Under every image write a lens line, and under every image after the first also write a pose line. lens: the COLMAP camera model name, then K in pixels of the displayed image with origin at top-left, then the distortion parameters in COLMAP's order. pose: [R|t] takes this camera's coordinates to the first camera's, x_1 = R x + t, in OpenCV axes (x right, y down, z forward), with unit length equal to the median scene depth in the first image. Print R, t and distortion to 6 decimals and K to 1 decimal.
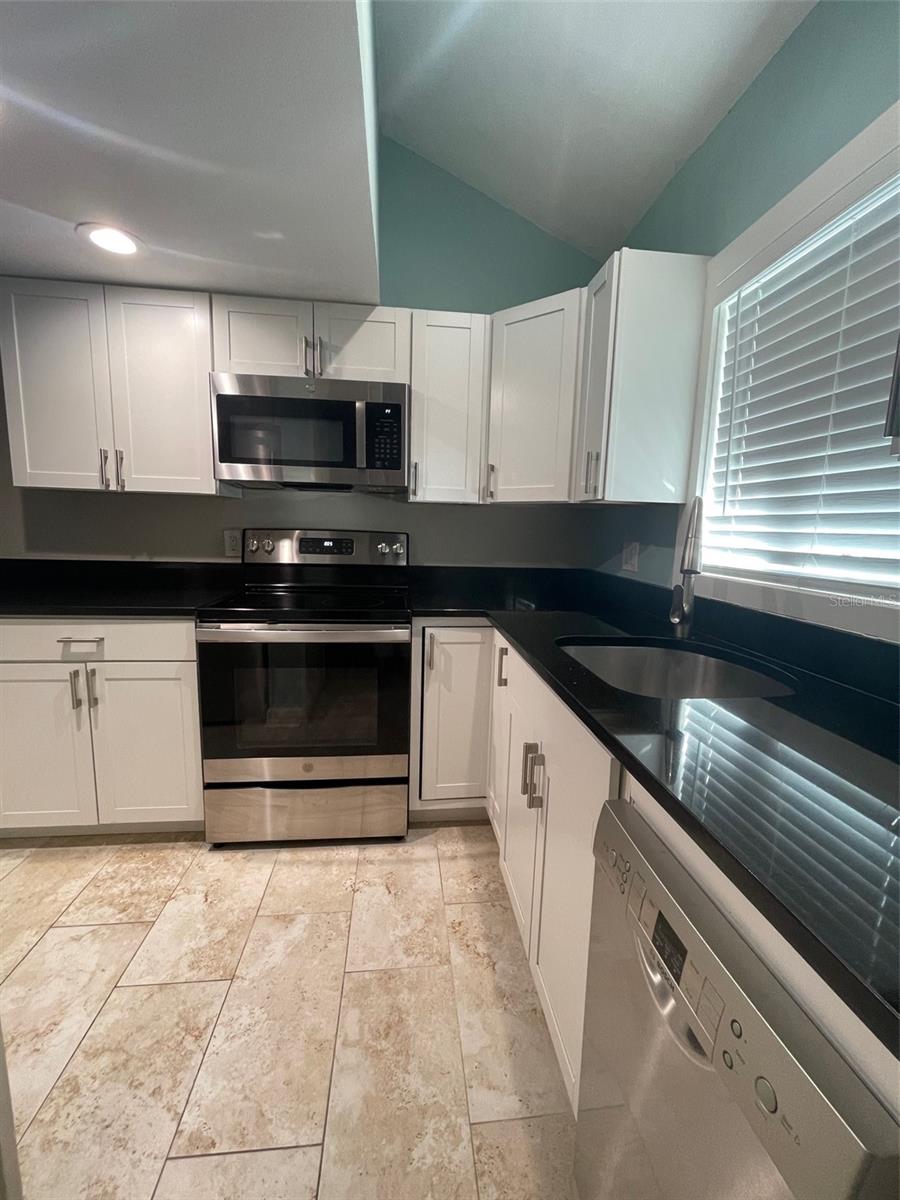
lens RADIAL K [[481.6, 0, 447.7], [0, 481.6, 591.1], [0, 0, 1]] dist [0.001138, 0.000390]
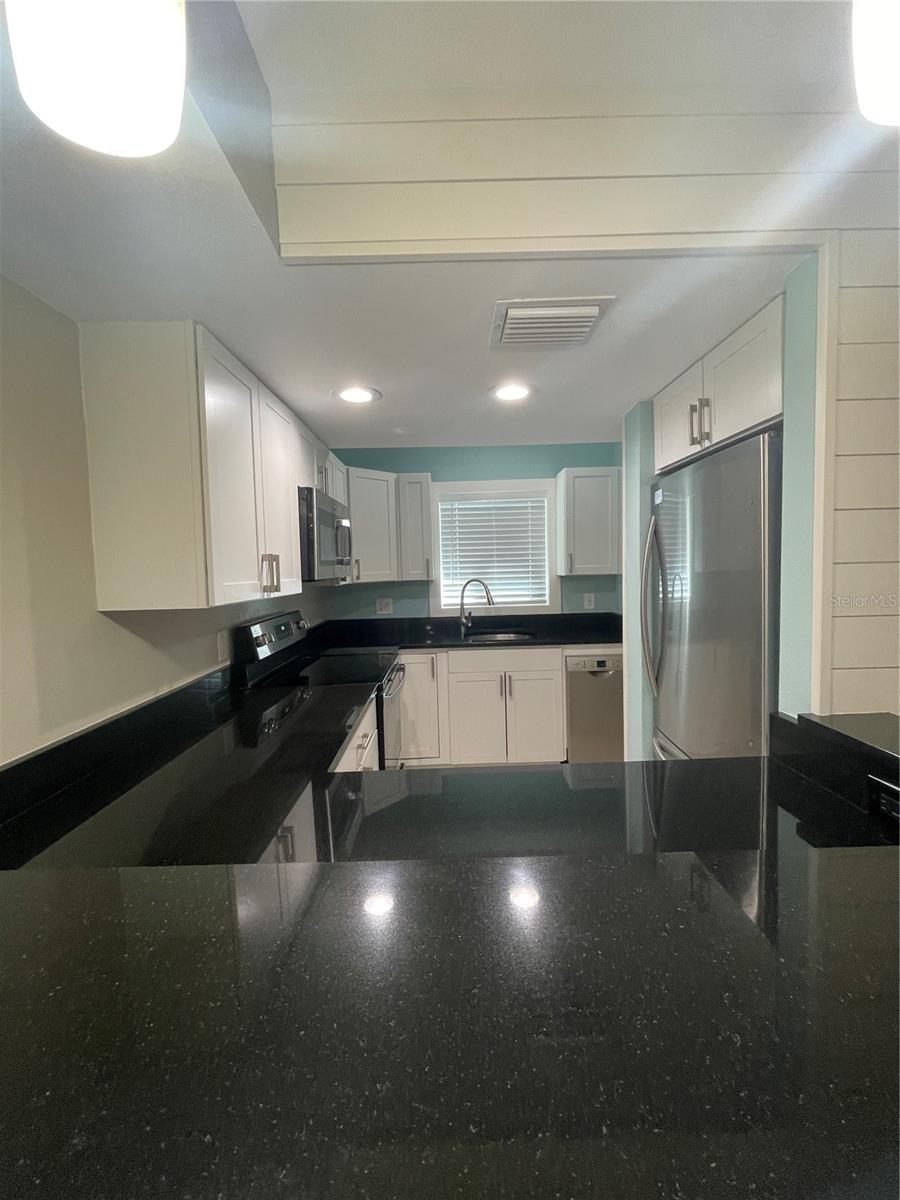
lens RADIAL K [[481.6, 0, 447.7], [0, 481.6, 591.1], [0, 0, 1]] dist [0.001138, 0.000390]
pose [[0.103903, -0.083492, 0.991077, -1.767625], [0.160977, 0.984743, 0.066082, -0.264589], [-0.981474, 0.152674, 0.115758, 0.662502]]
